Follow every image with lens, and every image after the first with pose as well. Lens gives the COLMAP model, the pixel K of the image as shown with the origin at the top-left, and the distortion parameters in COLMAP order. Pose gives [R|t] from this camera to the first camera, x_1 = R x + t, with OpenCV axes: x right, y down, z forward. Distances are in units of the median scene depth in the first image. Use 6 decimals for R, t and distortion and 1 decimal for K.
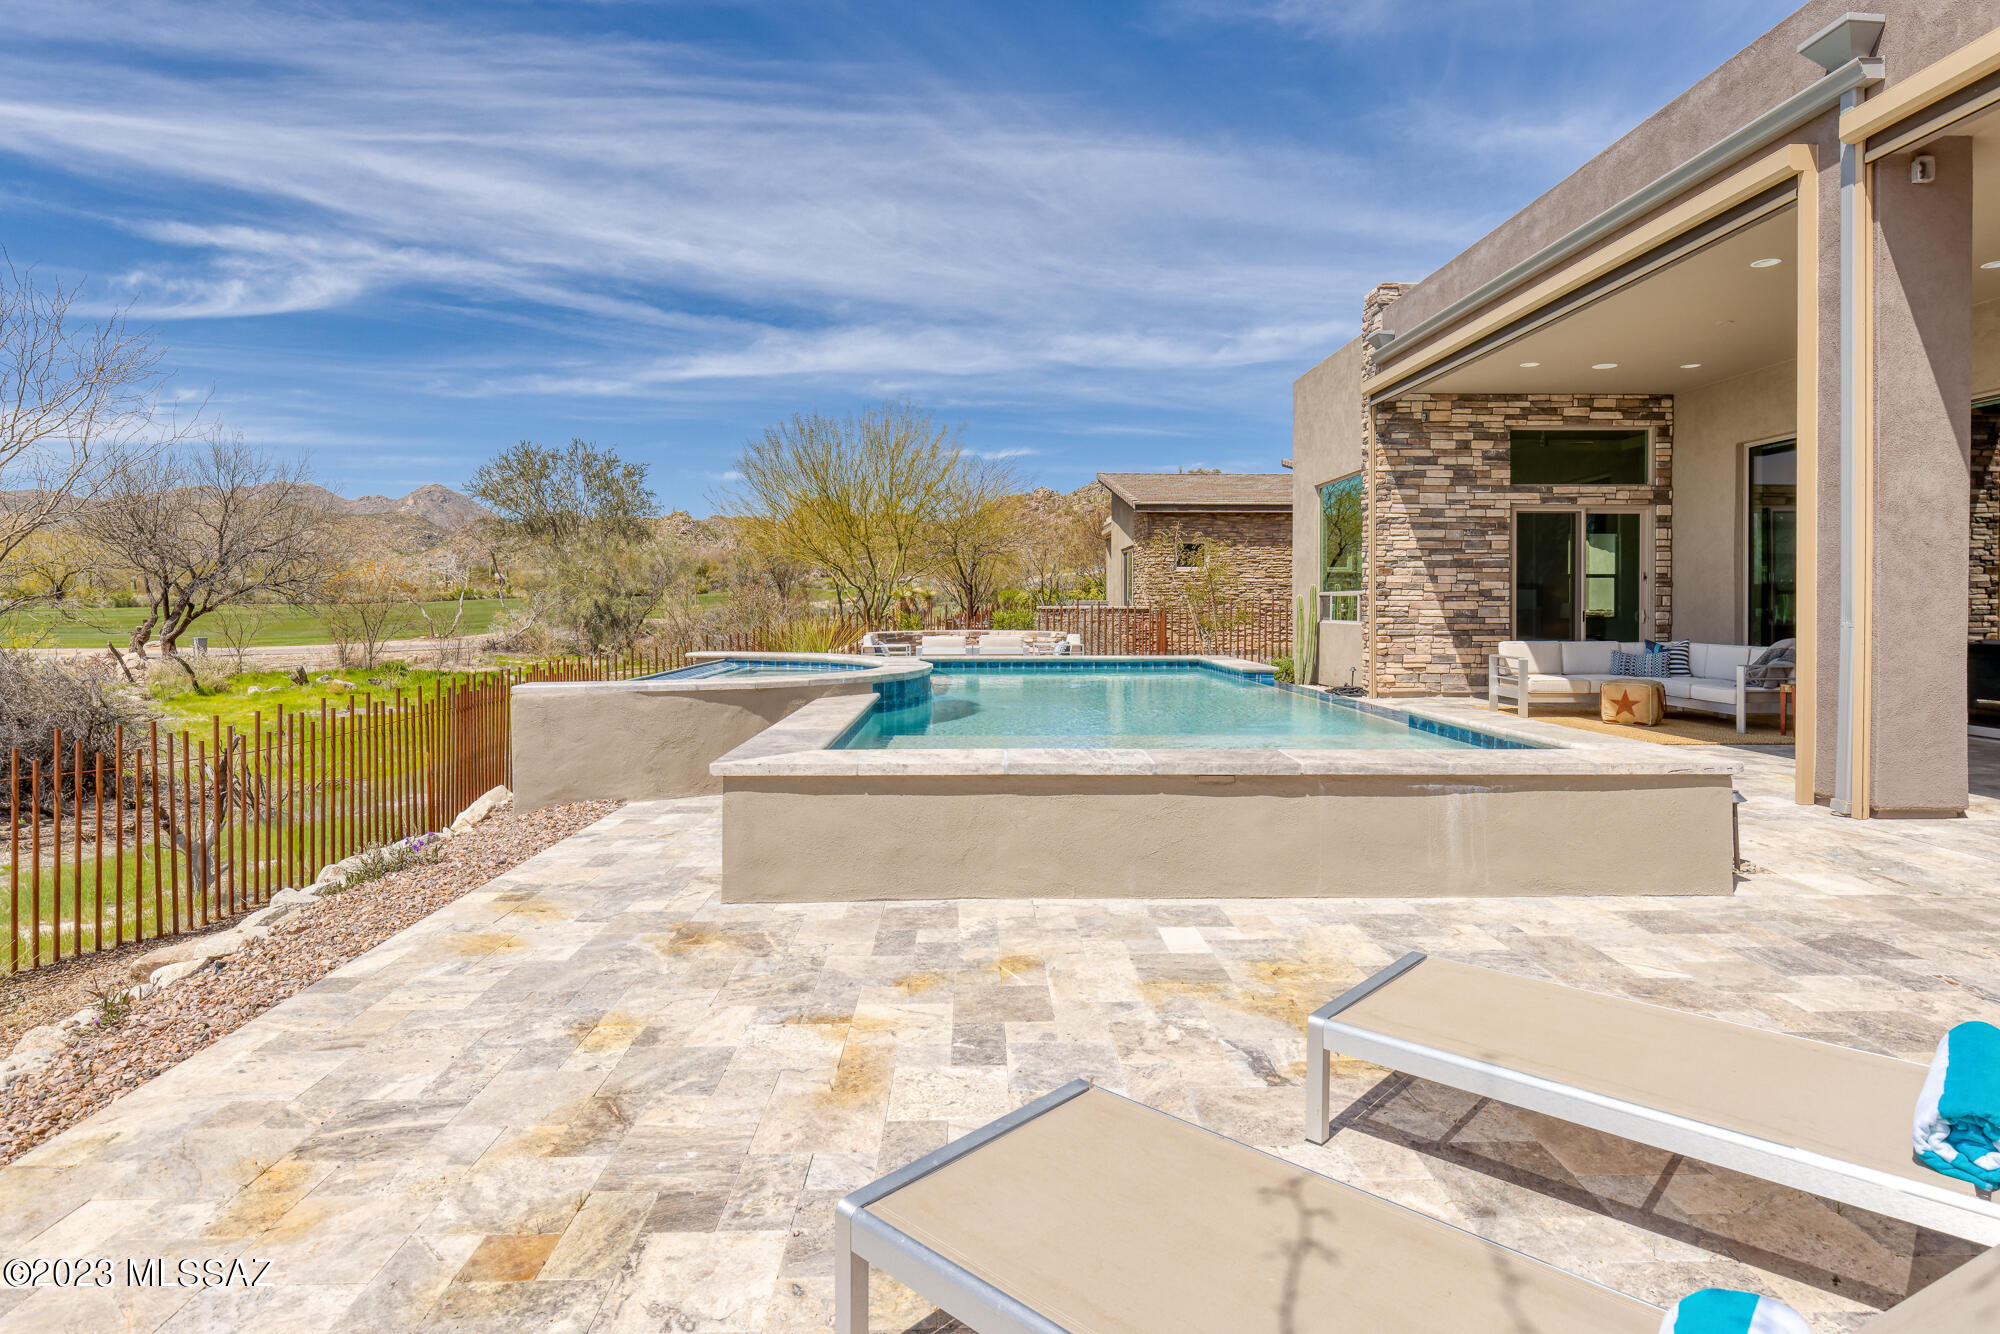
lens RADIAL K [[1126.2, 0, 941.0], [0, 1126.2, 617.0], [0, 0, 1]] dist [-0.000457, -0.002398]
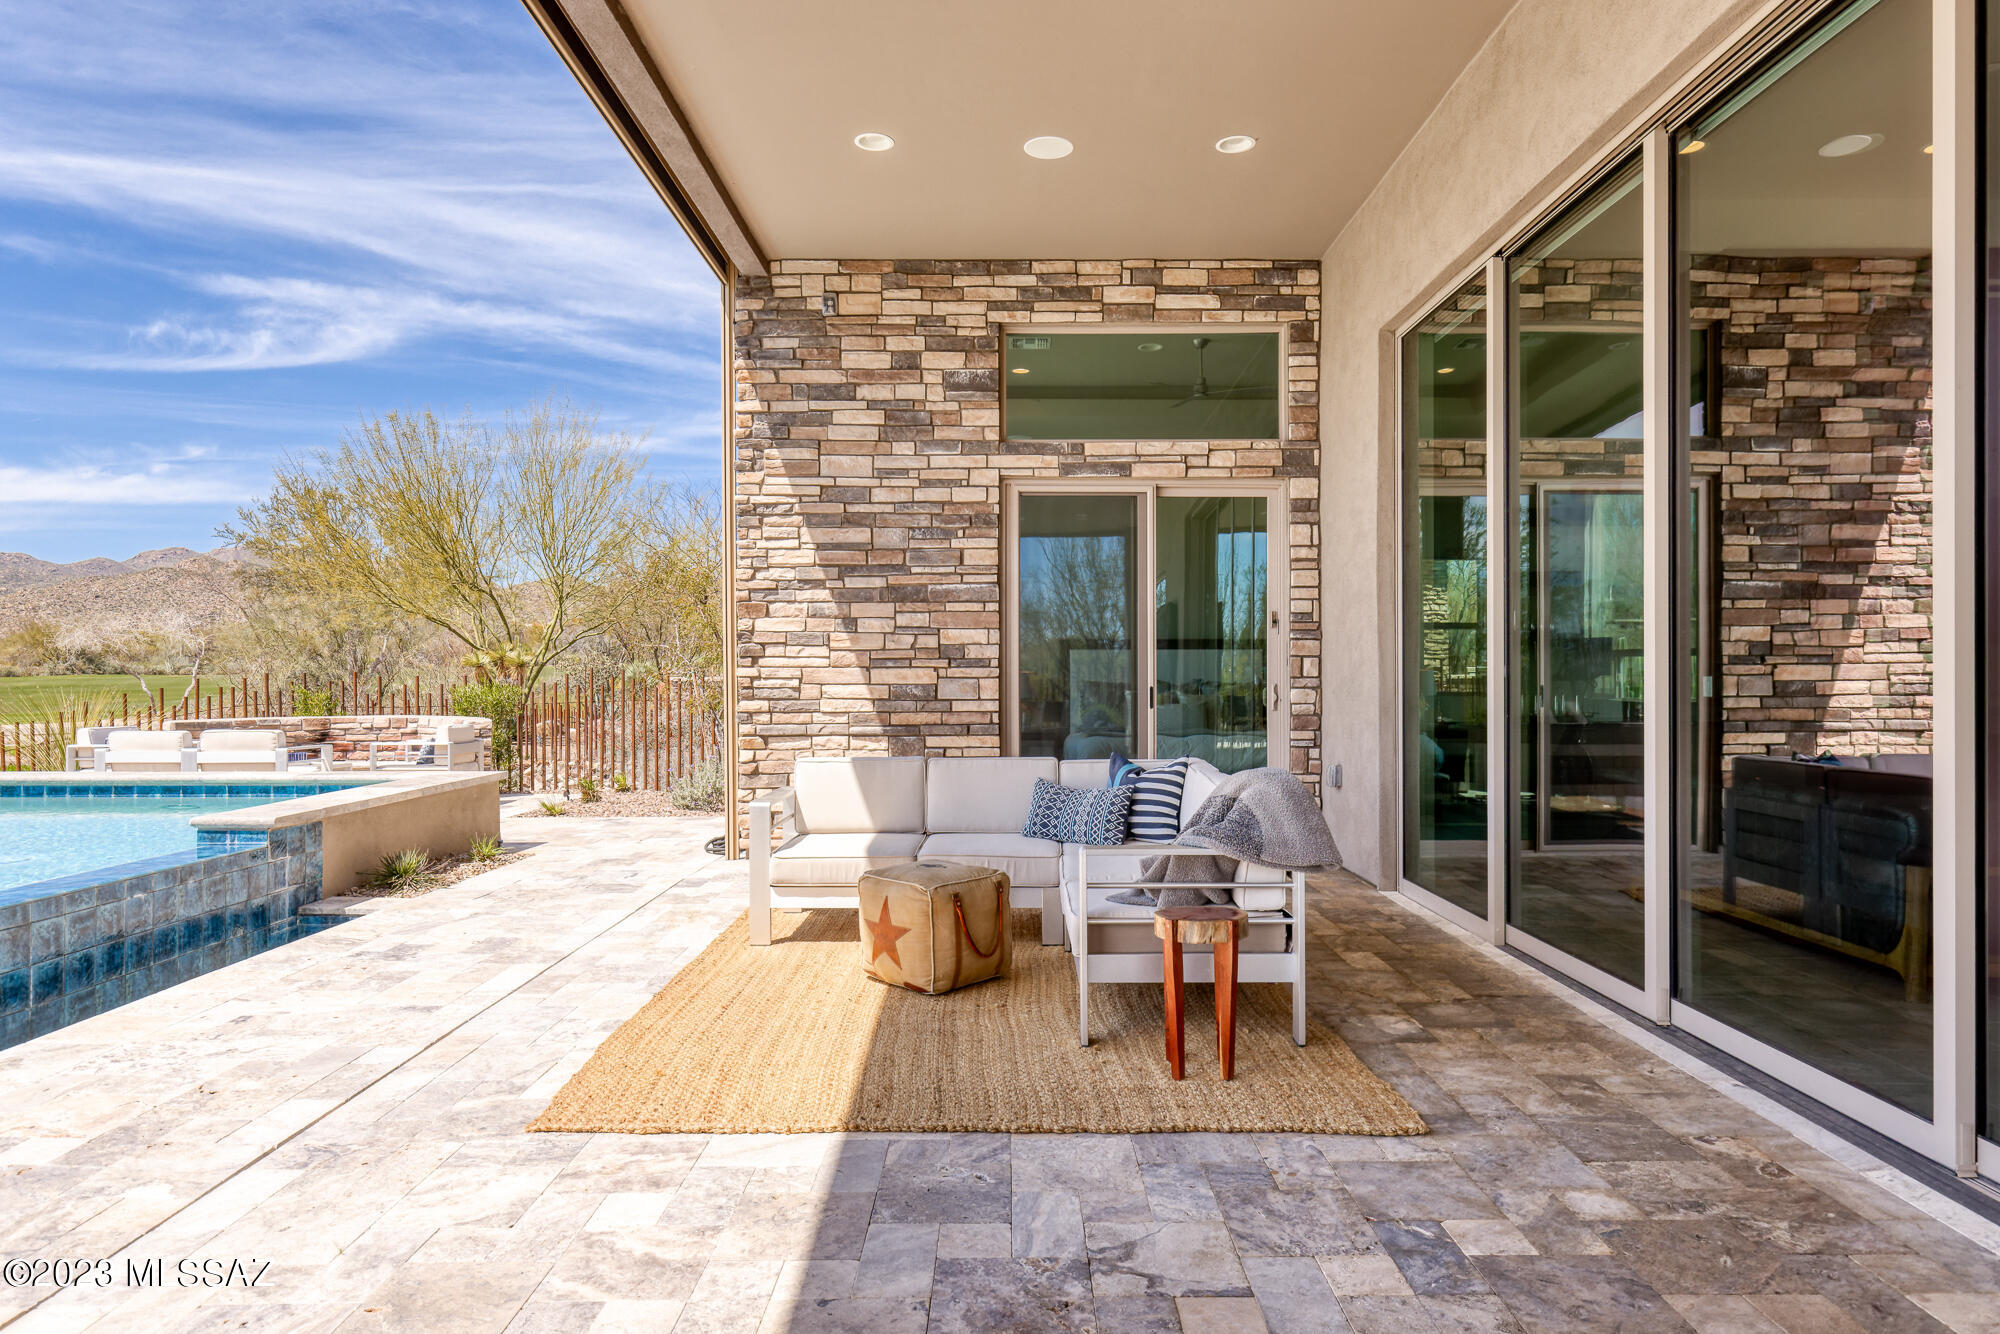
lens RADIAL K [[1197.1, 0, 1016.2], [0, 1197.1, 678.3], [0, 0, 1]] dist [0.009355, -0.003930]
pose [[0.999974, -0.001243, -0.007143, 0.516922], [0.001179, 0.999960, -0.008921, -0.004573], [0.007154, 0.008912, 0.999935, 0.460332]]
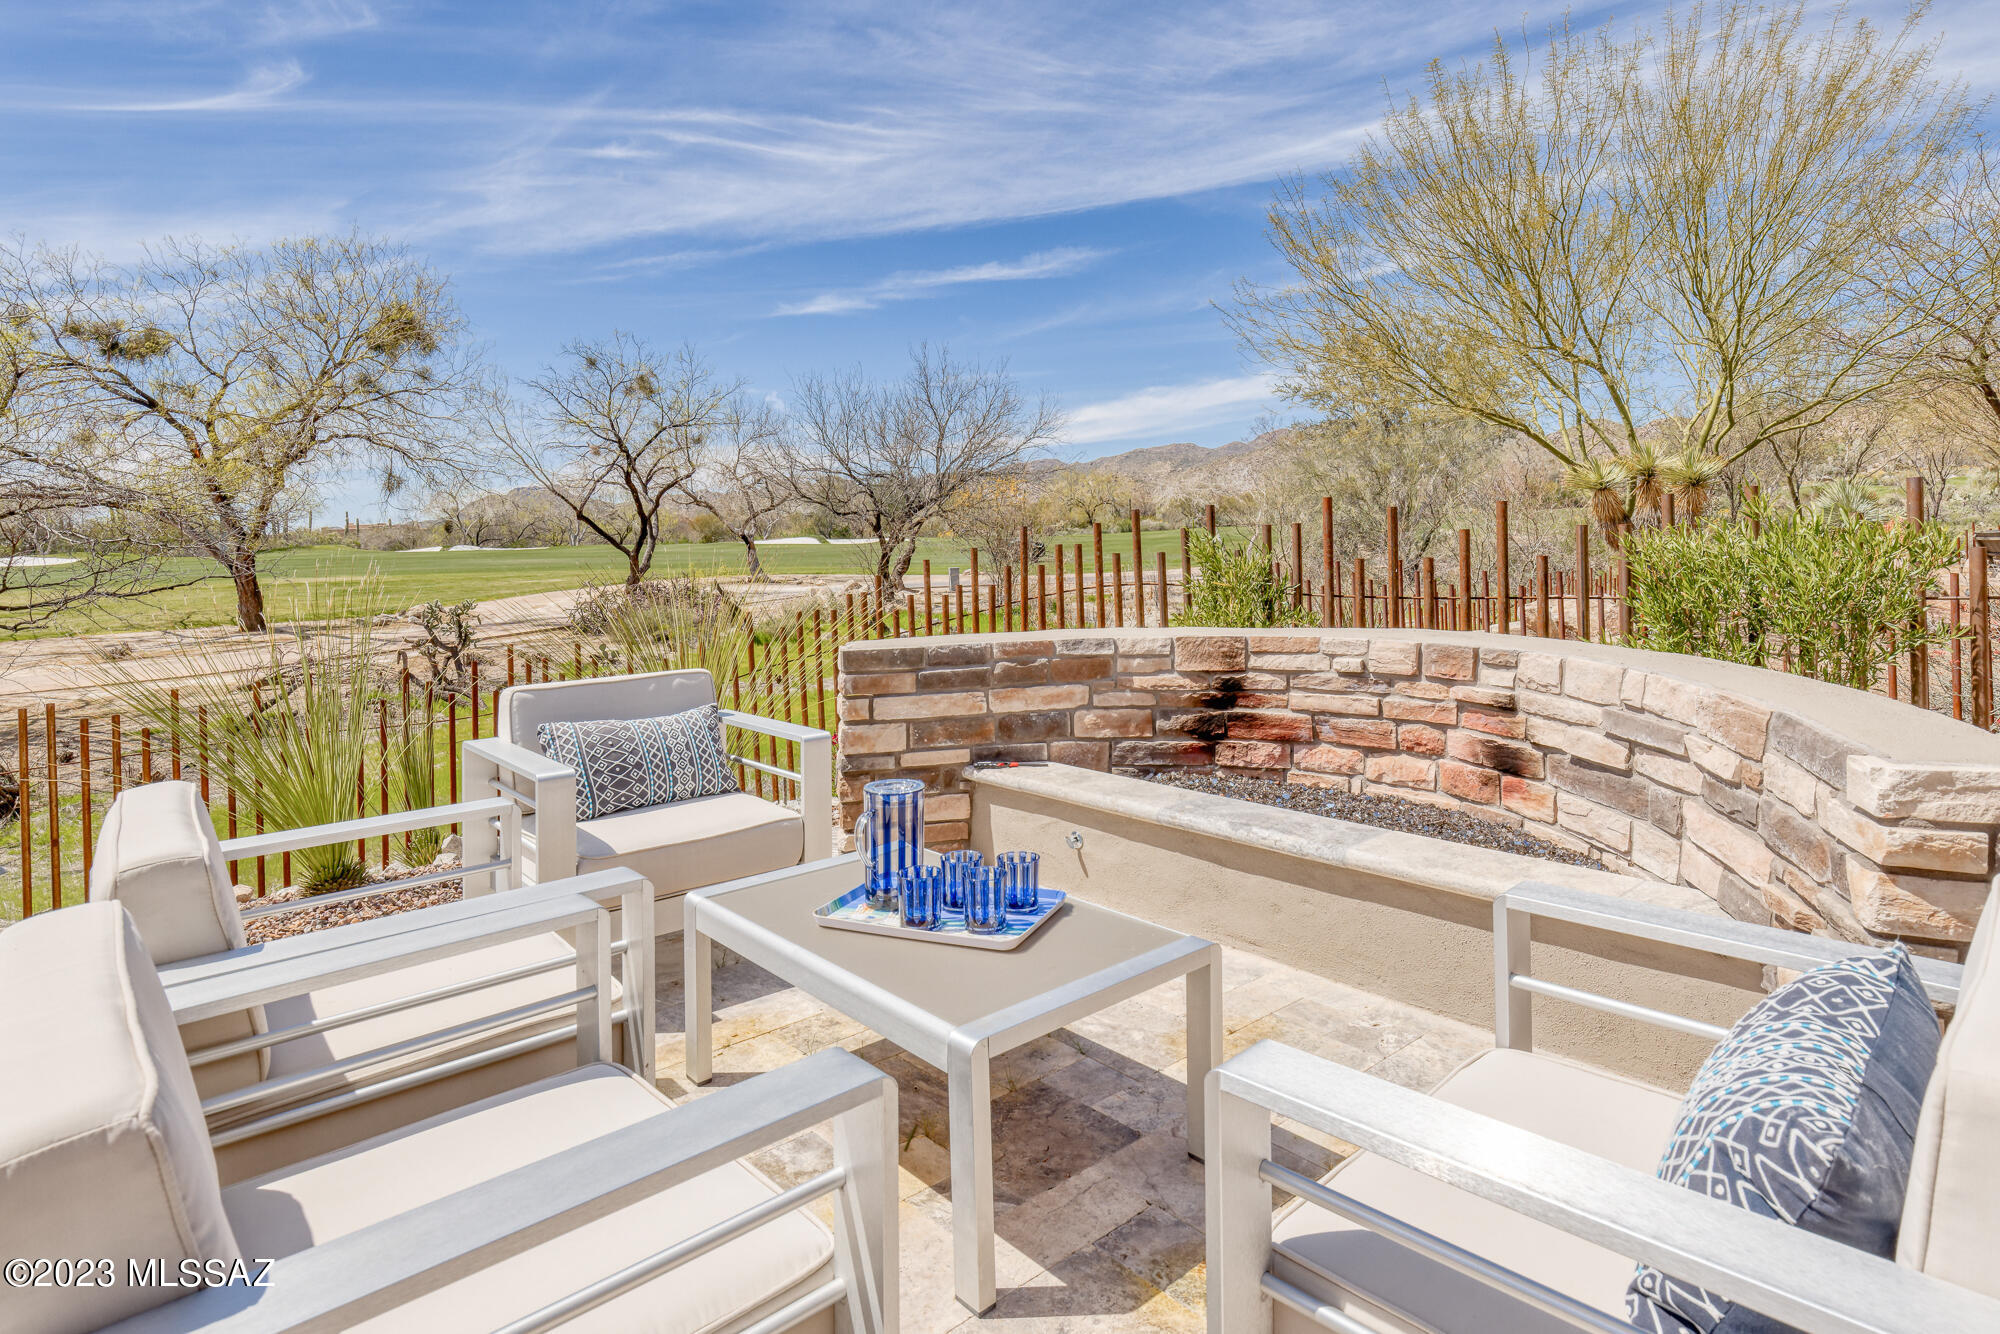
lens RADIAL K [[1101.4, 0, 1013.3], [0, 1101.4, 568.0], [0, 0, 1]] dist [-0.002956, -0.001372]
pose [[0.654875, 0.003113, -0.755731, 0.143712], [0.020665, 0.999544, 0.022024, -0.007295], [0.755455, -0.030040, 0.654512, 1.172645]]
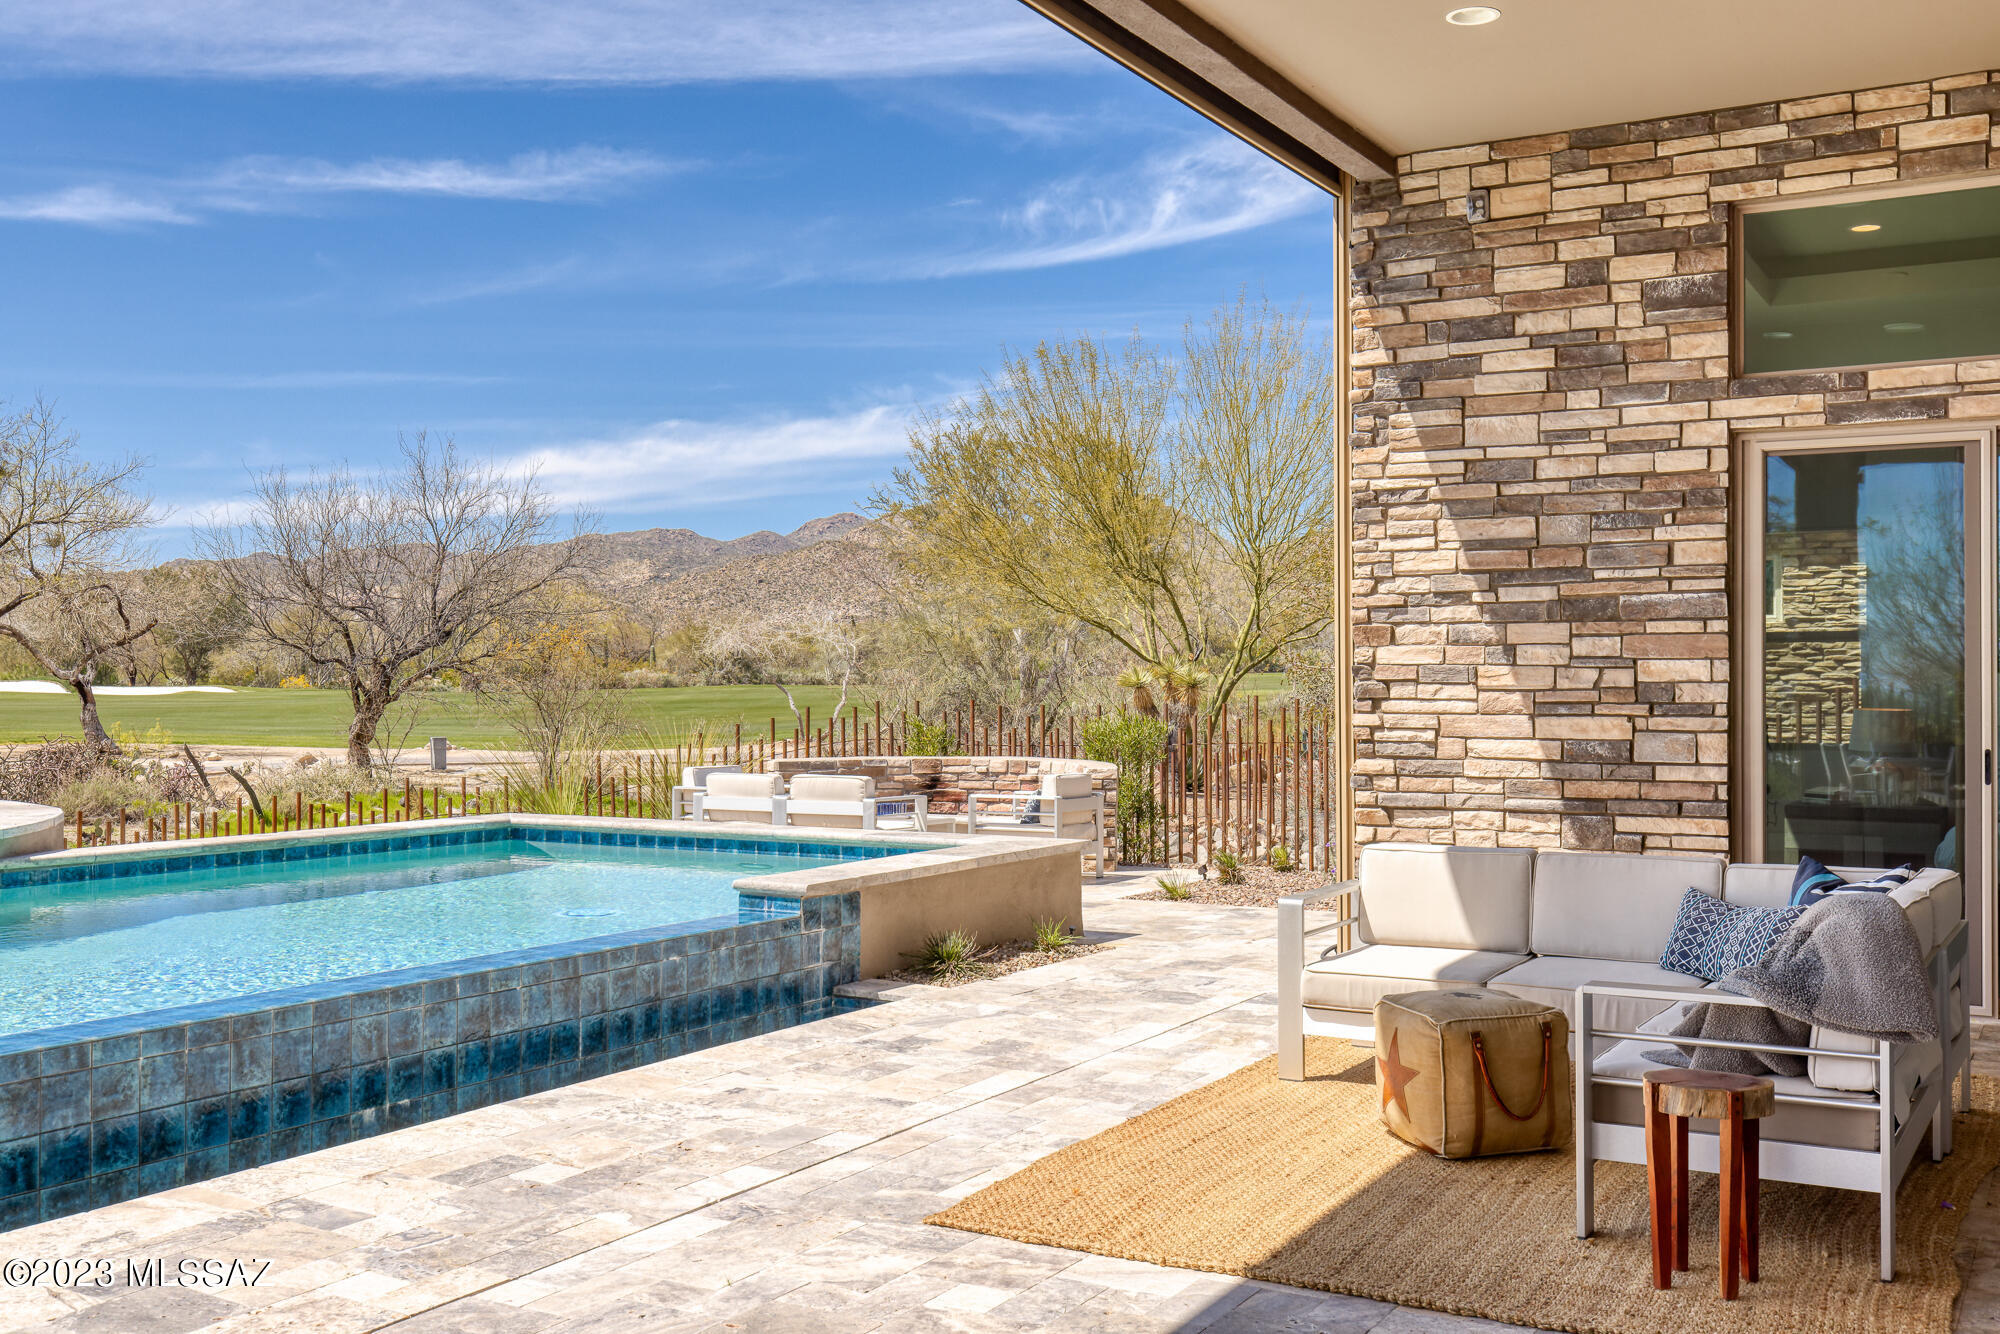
lens RADIAL K [[1932.2, 0, 1000.1], [0, 1932.2, 671.7], [0, 0, 1]] dist [0.002154, 0.000000]
pose [[0.859767, -0.003078, -0.510677, 0.614189], [-0.006267, 0.999843, -0.016578, -0.016900], [0.510648, 0.017453, 0.859613, 0.387551]]
